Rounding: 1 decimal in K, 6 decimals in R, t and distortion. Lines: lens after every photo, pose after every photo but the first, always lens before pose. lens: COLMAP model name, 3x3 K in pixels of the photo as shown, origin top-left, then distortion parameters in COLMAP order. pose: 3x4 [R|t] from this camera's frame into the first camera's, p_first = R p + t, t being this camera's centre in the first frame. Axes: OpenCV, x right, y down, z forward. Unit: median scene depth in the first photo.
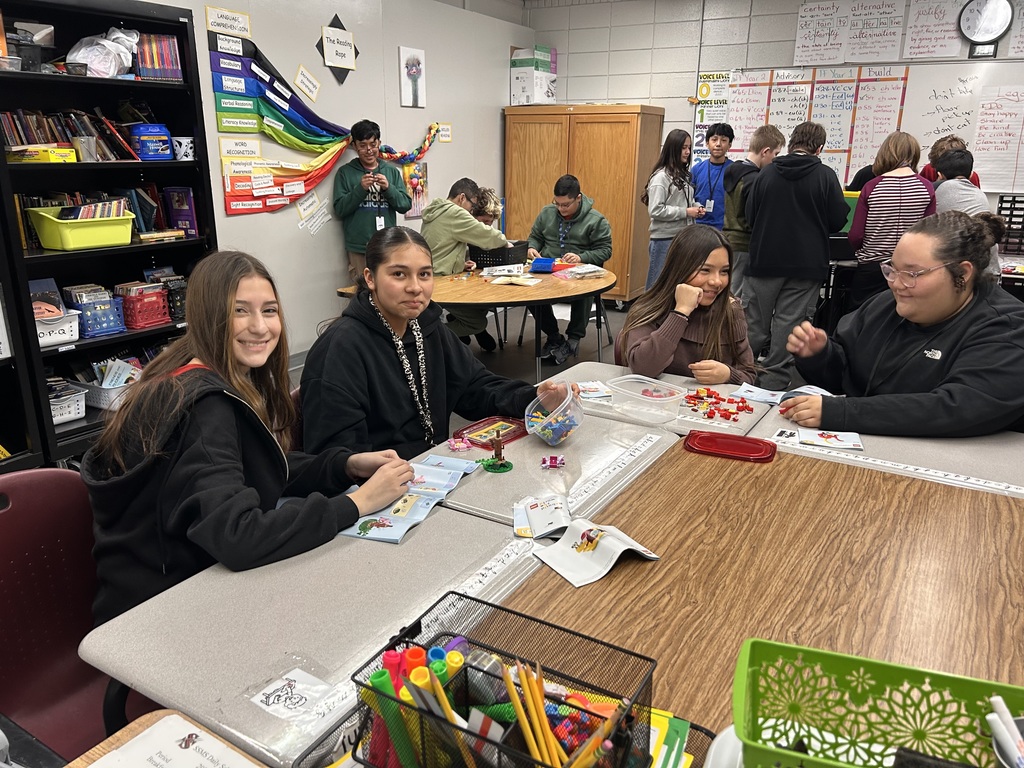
lens RADIAL K [[788.5, 0, 515.9], [0, 788.5, 387.2], [0, 0, 1]] dist [0.032132, -0.037422]
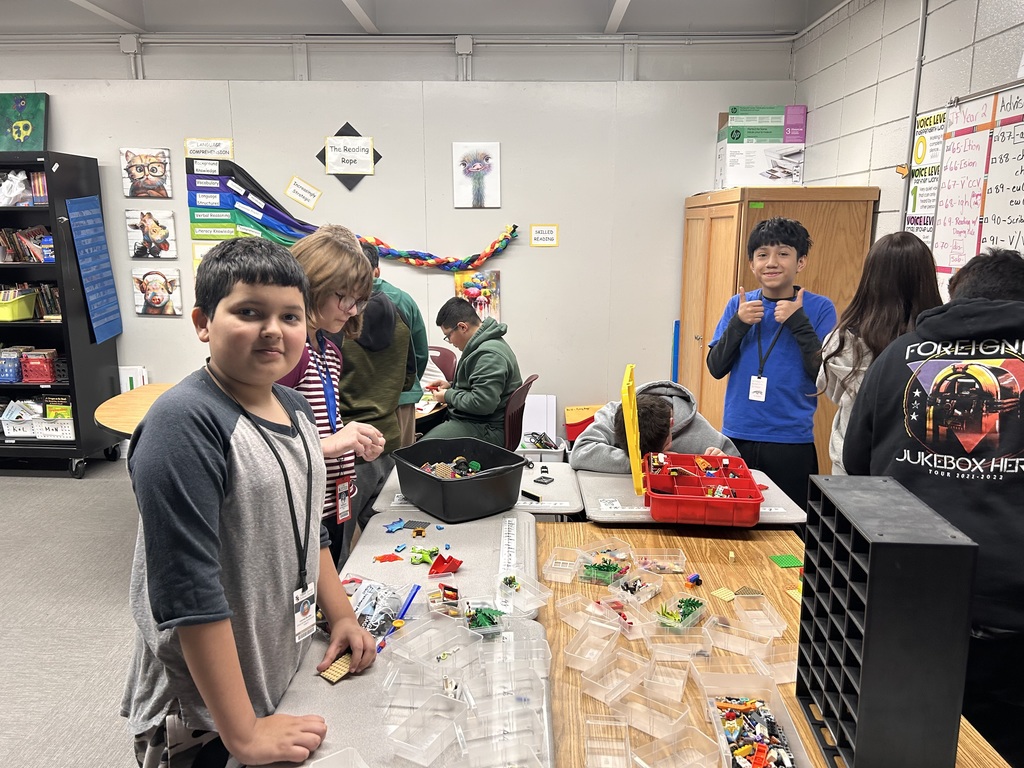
lens RADIAL K [[788.5, 0, 517.8], [0, 788.5, 381.1], [0, 0, 1]] dist [0.032132, -0.037422]
pose [[0.439873, 0.164009, -0.882957, 0.787617], [-0.261884, 0.963876, 0.048573, -0.260945], [0.859027, 0.209866, 0.466935, 0.783516]]
